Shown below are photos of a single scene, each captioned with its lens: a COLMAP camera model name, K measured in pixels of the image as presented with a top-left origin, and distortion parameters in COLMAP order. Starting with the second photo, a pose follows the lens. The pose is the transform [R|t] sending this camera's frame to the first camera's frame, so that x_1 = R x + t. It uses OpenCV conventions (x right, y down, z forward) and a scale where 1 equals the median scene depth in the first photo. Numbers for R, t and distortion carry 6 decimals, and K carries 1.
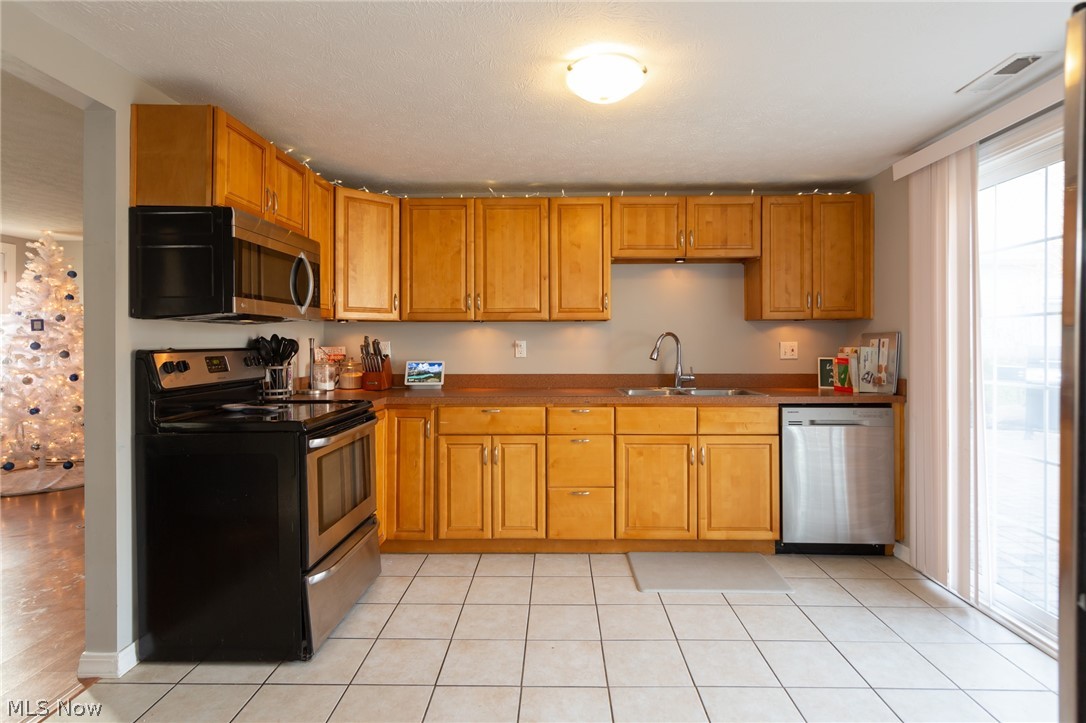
lens RADIAL K [[568.9, 0, 525.5], [0, 568.9, 341.2], [0, 0, 1]] dist [0.013908, -0.001367]
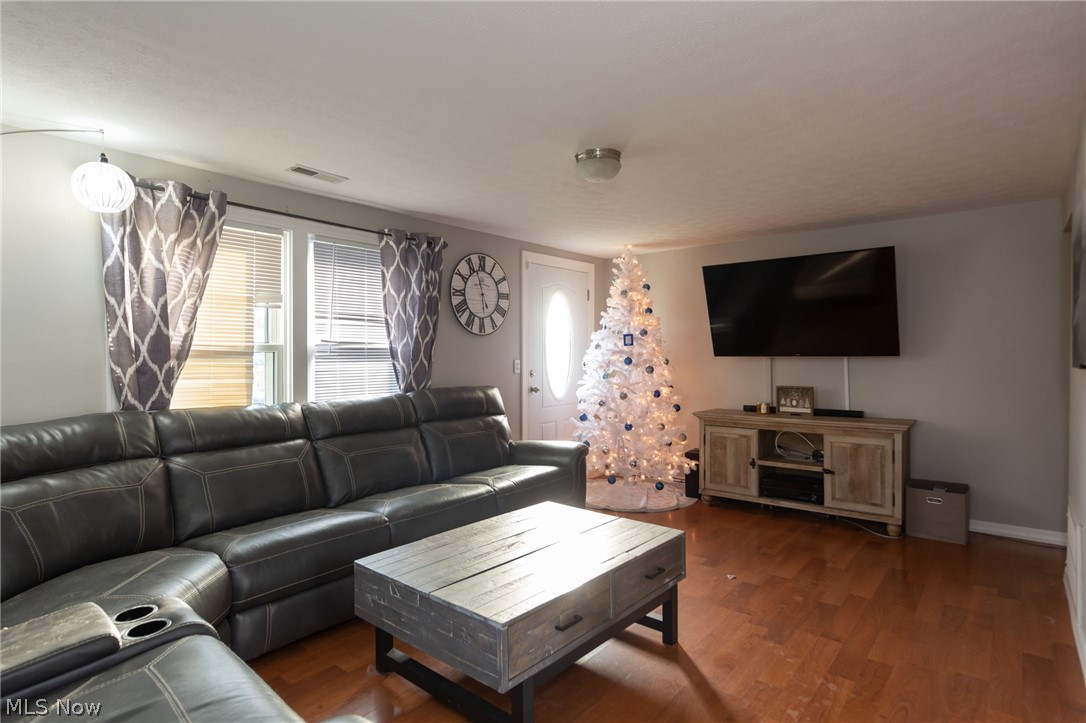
lens RADIAL K [[568.9, 0, 505.1], [0, 568.9, 356.4], [0, 0, 1]] dist [0.013908, -0.001367]
pose [[0.756390, -0.002204, -0.654118, -0.572211], [0.006958, 0.999965, 0.004676, -0.008818], [0.654084, -0.008088, 0.756378, 0.179751]]
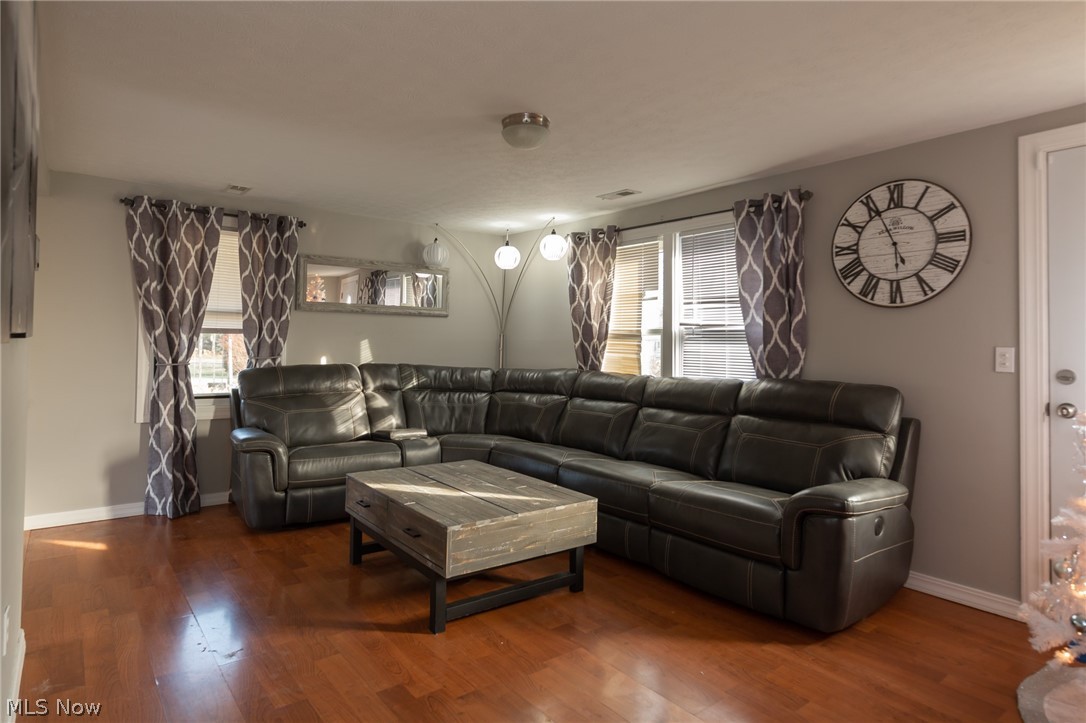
lens RADIAL K [[658.8, 0, 604.8], [0, 658.8, 336.1], [0, 0, 1]] dist [0.006375, 0.001238]
pose [[-0.754717, -0.019481, -0.655761, -0.496994], [-0.011051, 0.999795, -0.016983, 0.014093], [0.655958, -0.005571, -0.754777, 1.671796]]
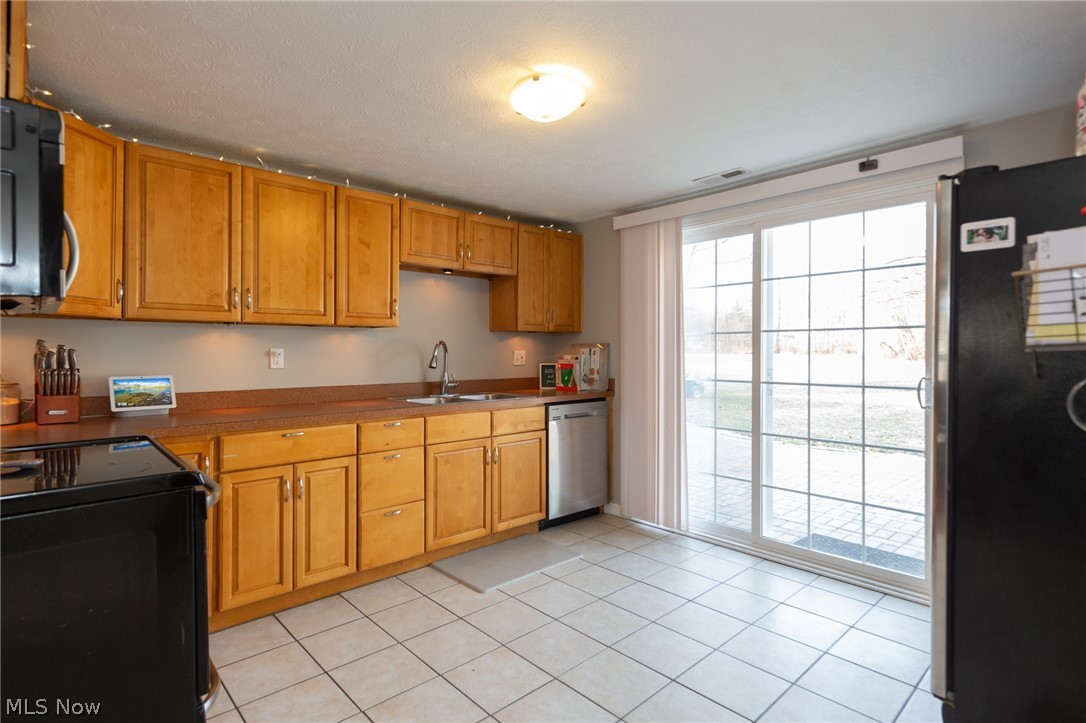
lens RADIAL K [[568.9, 0, 533.6], [0, 568.9, 349.6], [0, 0, 1]] dist [0.013908, -0.001367]
pose [[0.712380, 0.003600, 0.701785, -0.389387], [-0.003432, 0.999993, -0.001646, 0.001150], [-0.701785, -0.001235, 0.712387, 0.174496]]
